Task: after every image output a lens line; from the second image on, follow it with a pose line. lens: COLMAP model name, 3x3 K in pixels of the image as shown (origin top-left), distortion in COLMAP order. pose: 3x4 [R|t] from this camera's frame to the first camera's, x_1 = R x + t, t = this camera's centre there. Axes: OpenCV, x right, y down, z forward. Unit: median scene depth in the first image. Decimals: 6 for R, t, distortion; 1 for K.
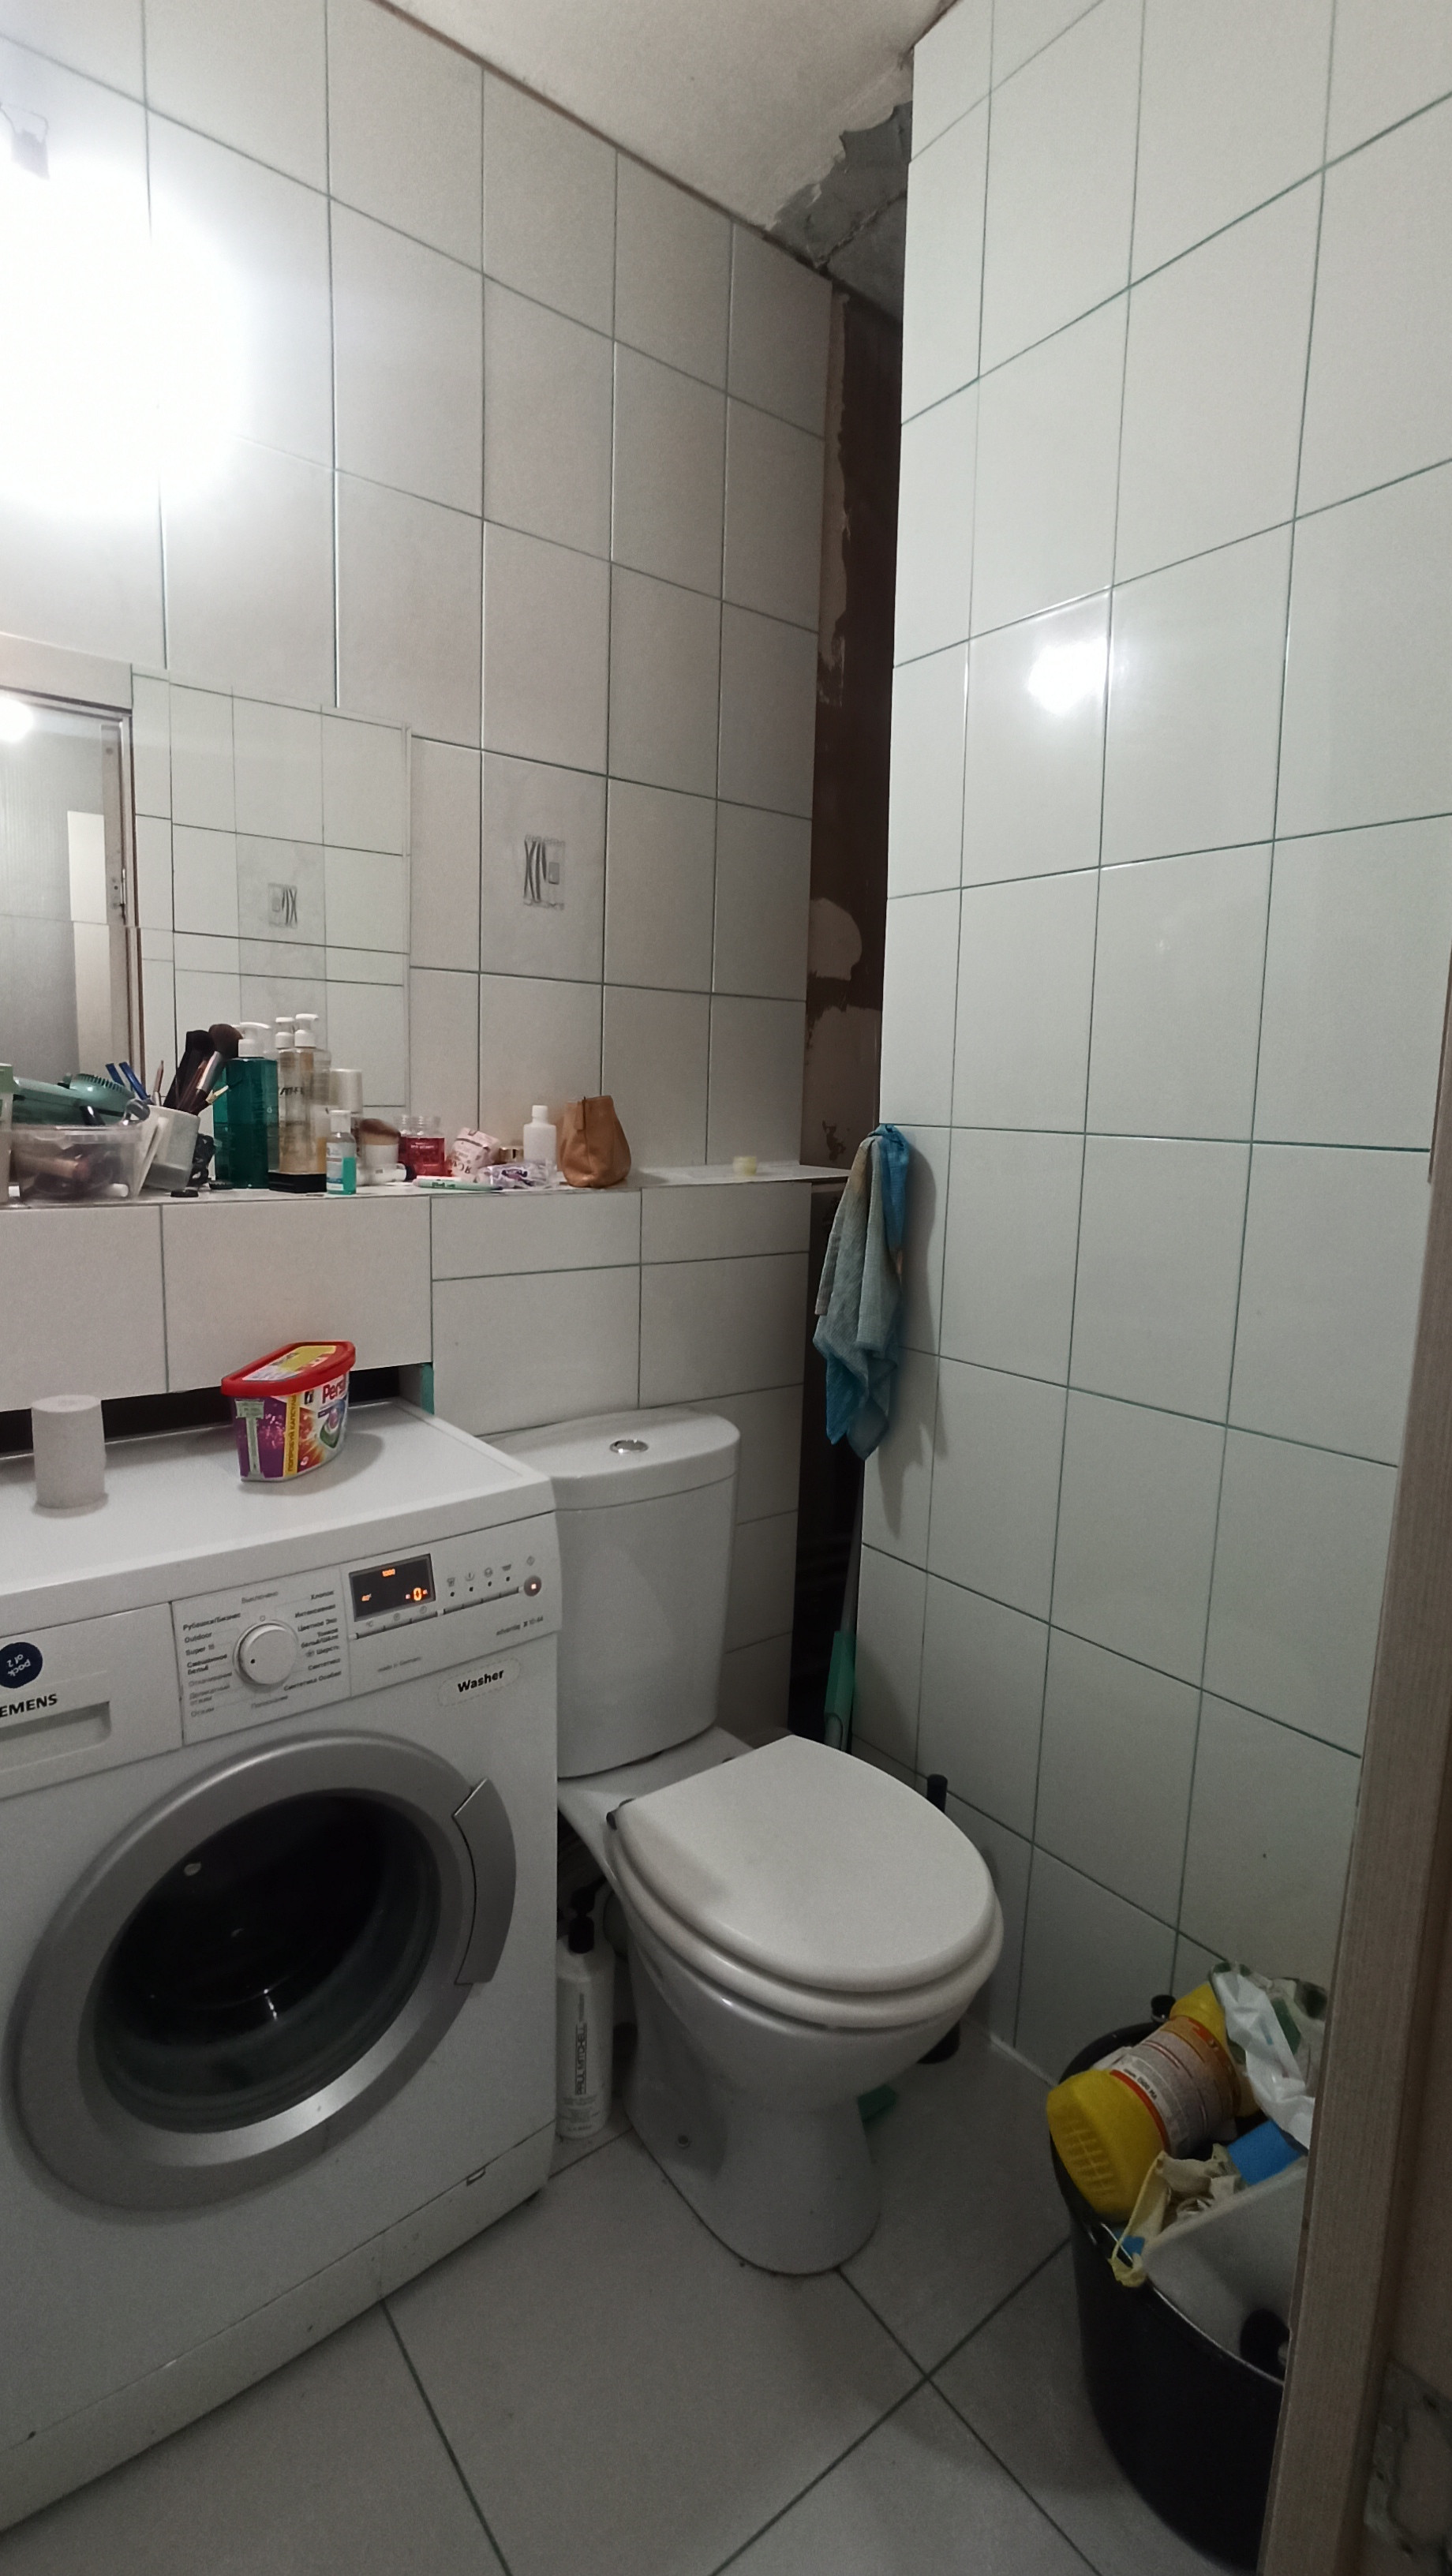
lens RADIAL K [[1171.4, 0, 713.9], [0, 1171.4, 1261.6], [0, 0, 1]] dist [-0.070507, 0.046054]
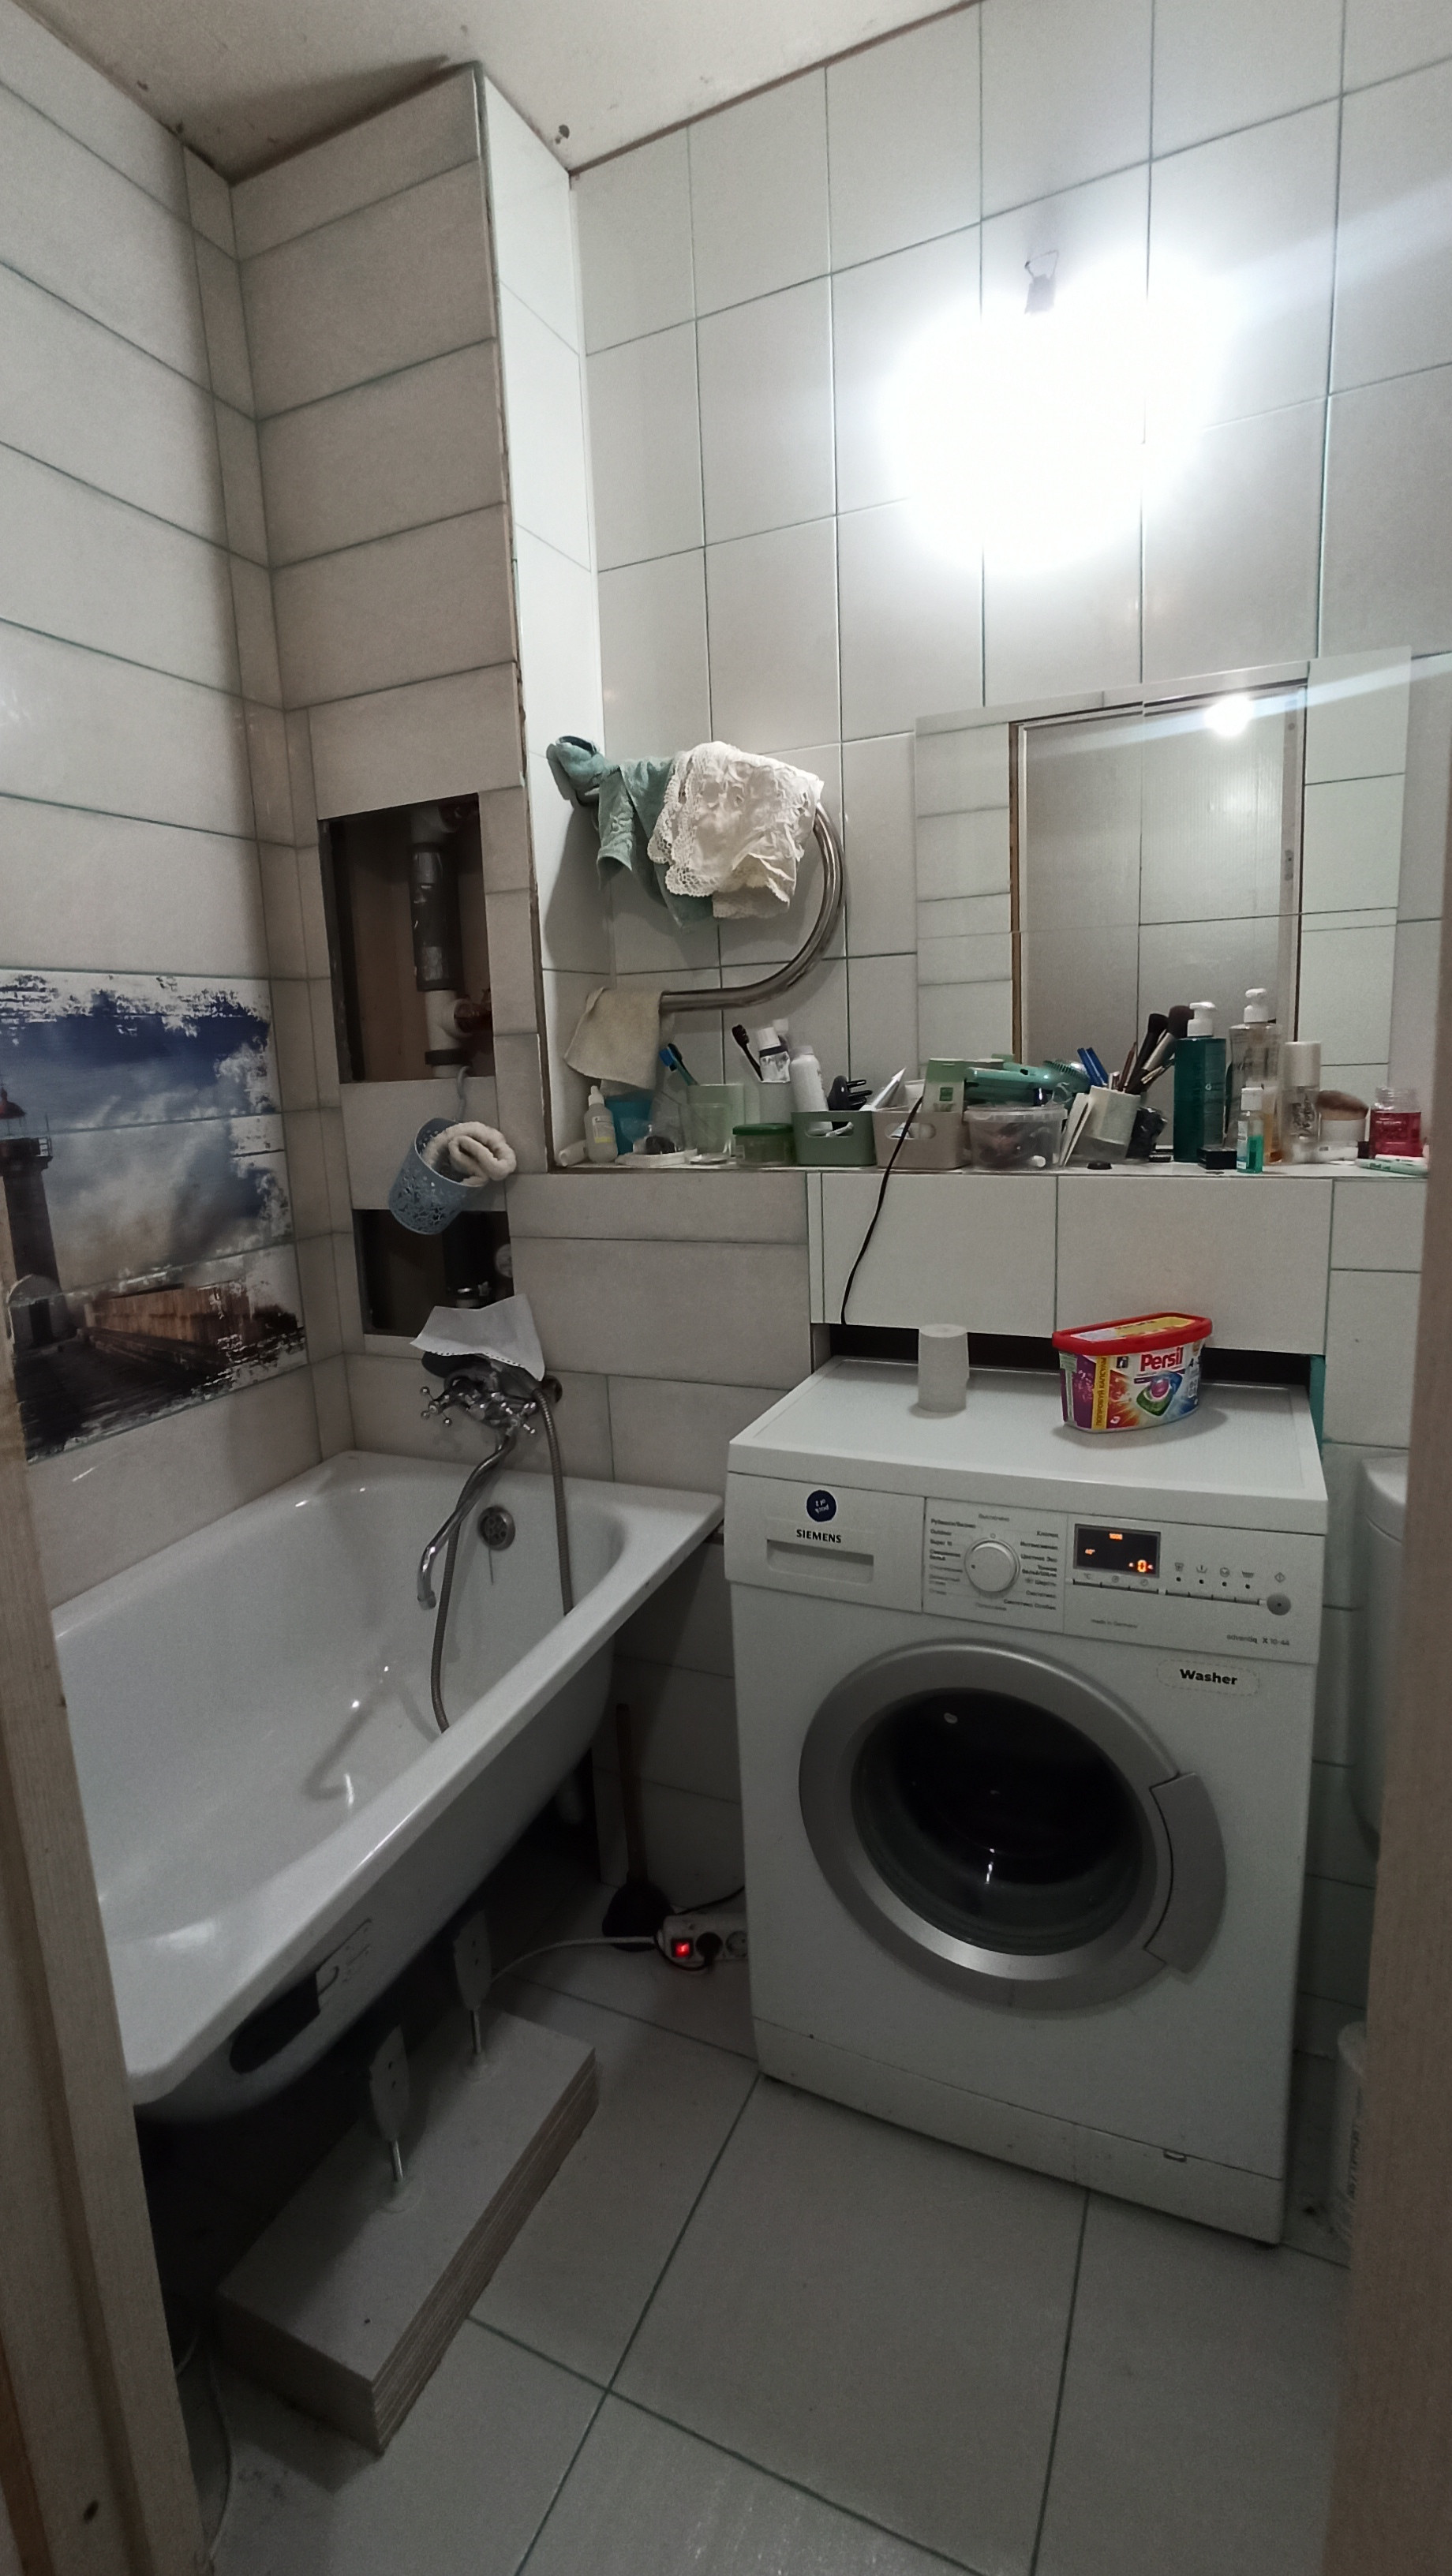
lens RADIAL K [[1171.4, 0, 713.9], [0, 1171.4, 1261.6], [0, 0, 1]] dist [-0.070507, 0.046054]
pose [[0.468167, 0.111127, -0.876625, 0.411528], [-0.069705, 0.993614, 0.088730, -0.045676], [0.880886, 0.019565, 0.472923, 0.156826]]
